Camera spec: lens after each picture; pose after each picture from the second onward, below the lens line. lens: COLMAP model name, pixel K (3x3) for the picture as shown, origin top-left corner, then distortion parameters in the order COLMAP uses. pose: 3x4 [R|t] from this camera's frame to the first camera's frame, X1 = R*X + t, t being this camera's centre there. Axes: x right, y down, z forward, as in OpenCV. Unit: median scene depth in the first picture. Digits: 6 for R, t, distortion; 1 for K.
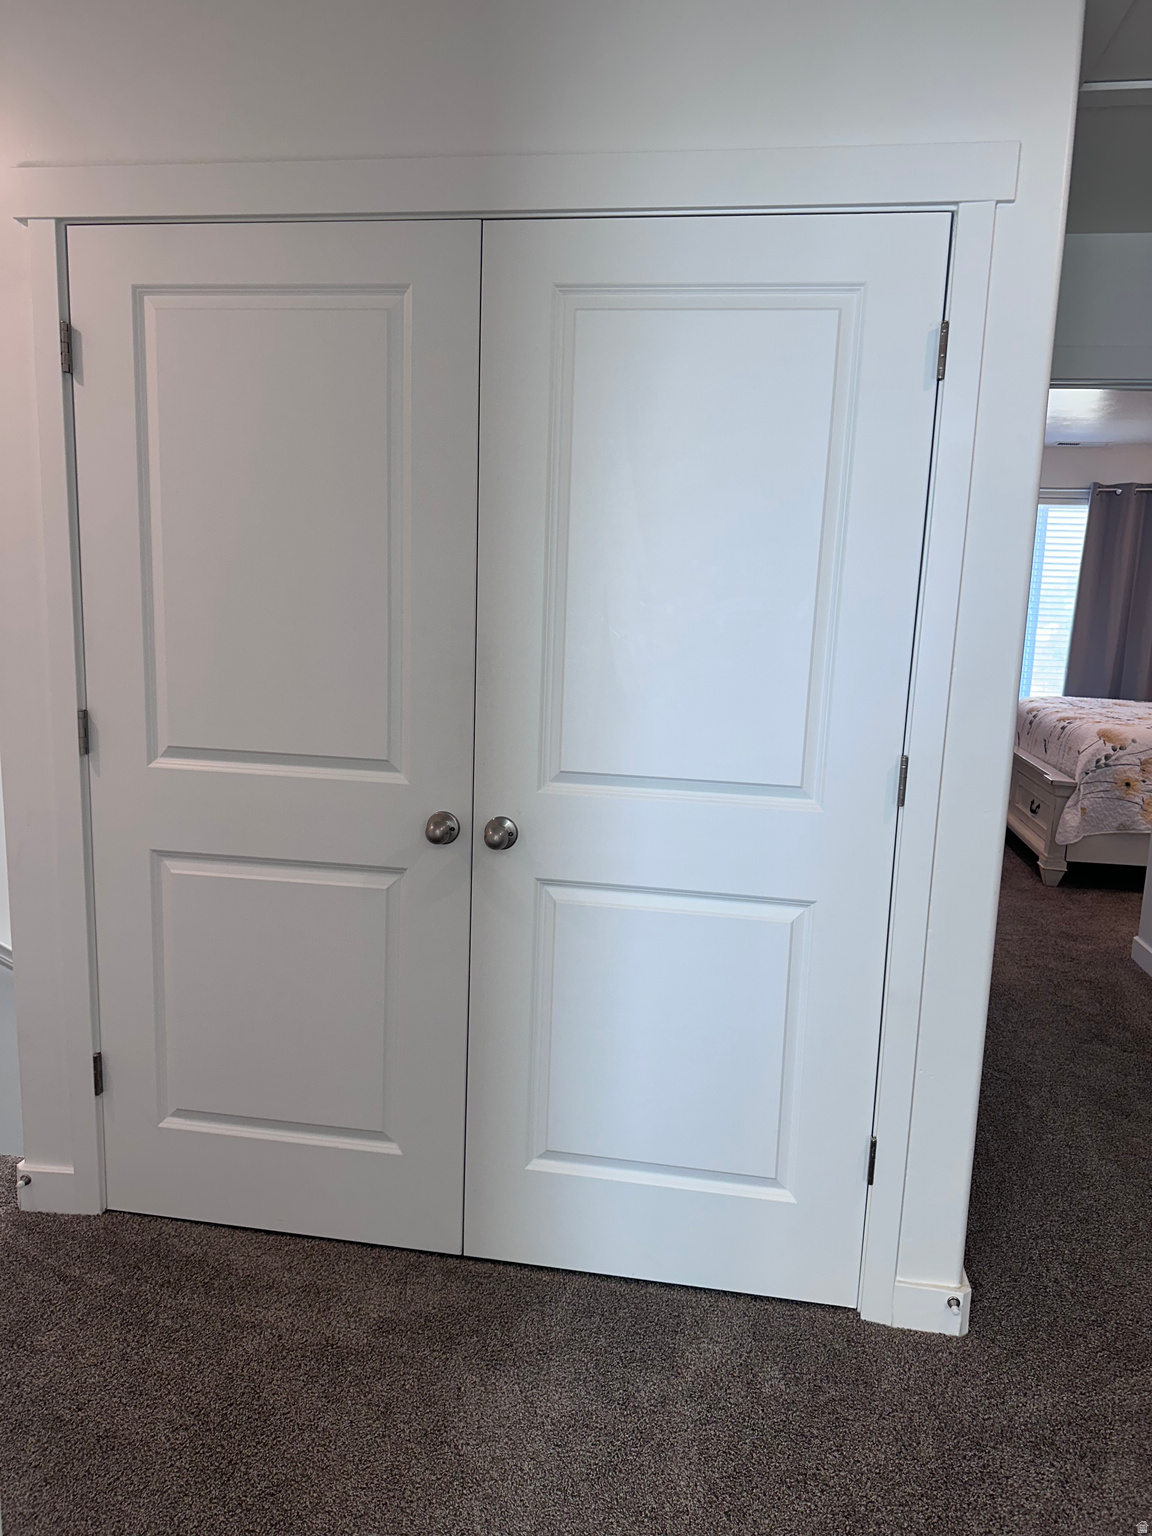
lens RADIAL K [[1073.4, 0, 573.6], [0, 1073.4, 765.5], [0, 0, 1]] dist [0.029047, 0.000507]
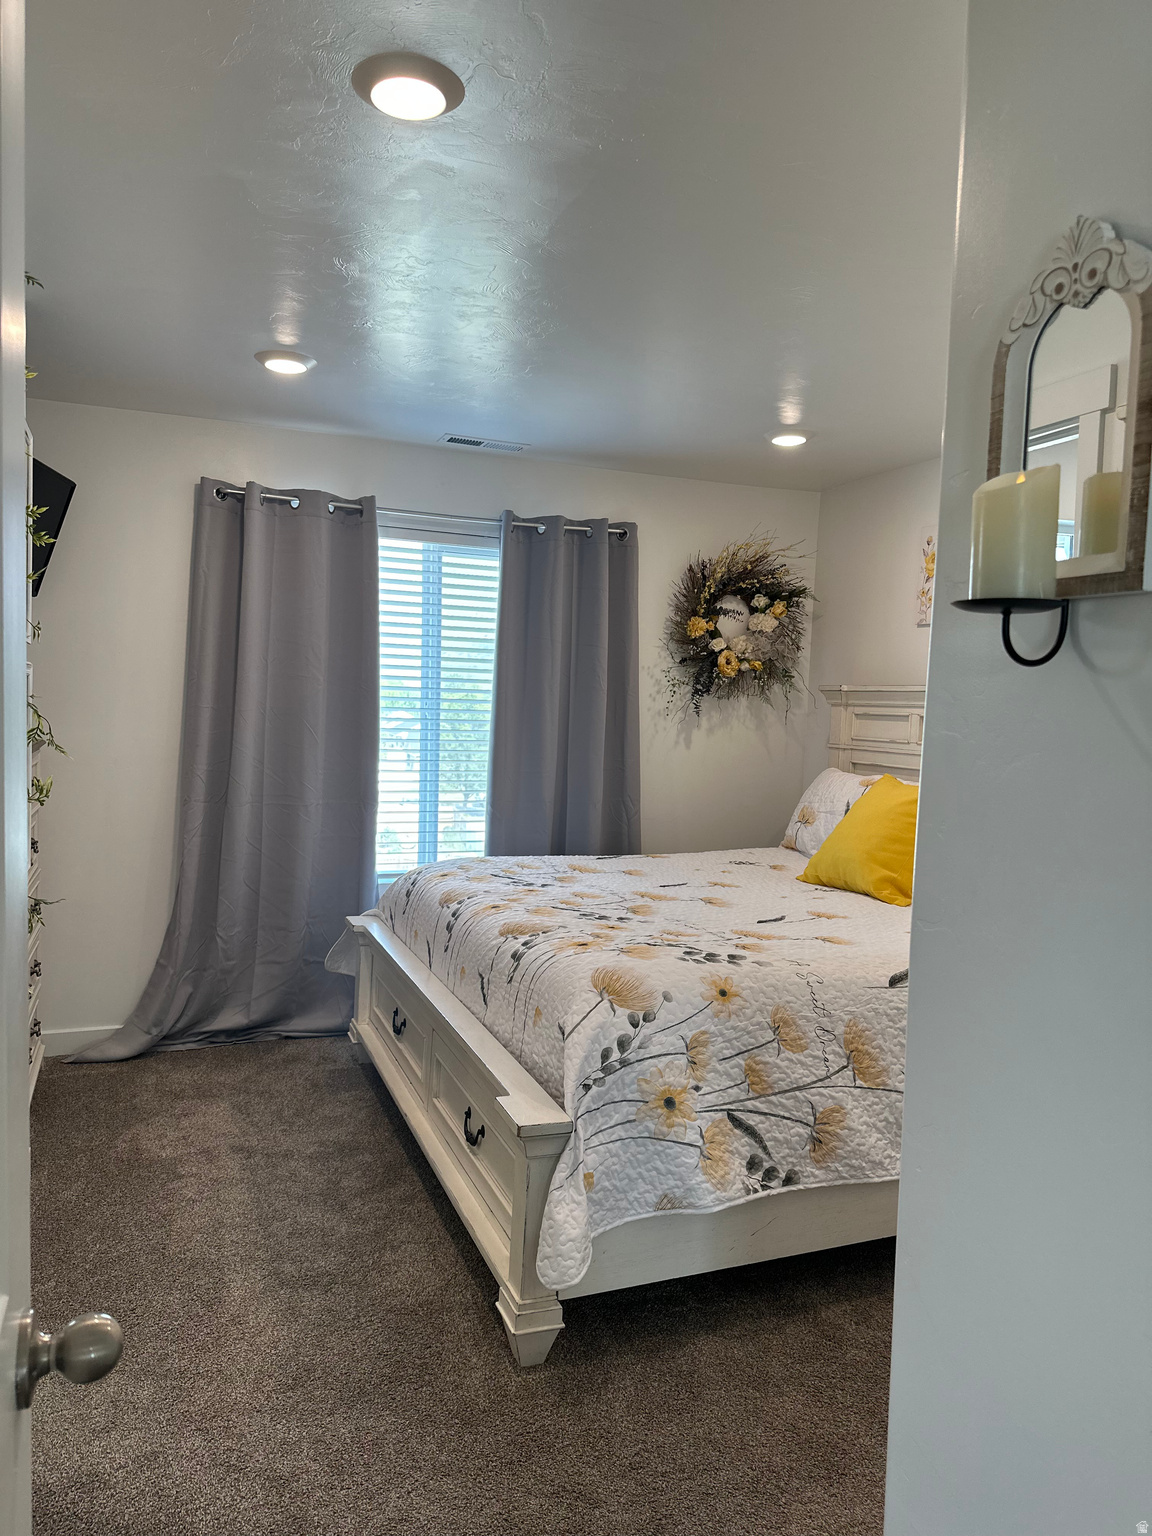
lens RADIAL K [[1073.4, 0, 572.6], [0, 1073.4, 765.2], [0, 0, 1]] dist [0.029047, 0.000507]
pose [[0.857091, -0.035190, 0.513963, 0.251871], [0.081916, 0.994281, -0.068527, -0.092548], [-0.508611, 0.100835, 0.855071, 0.619143]]
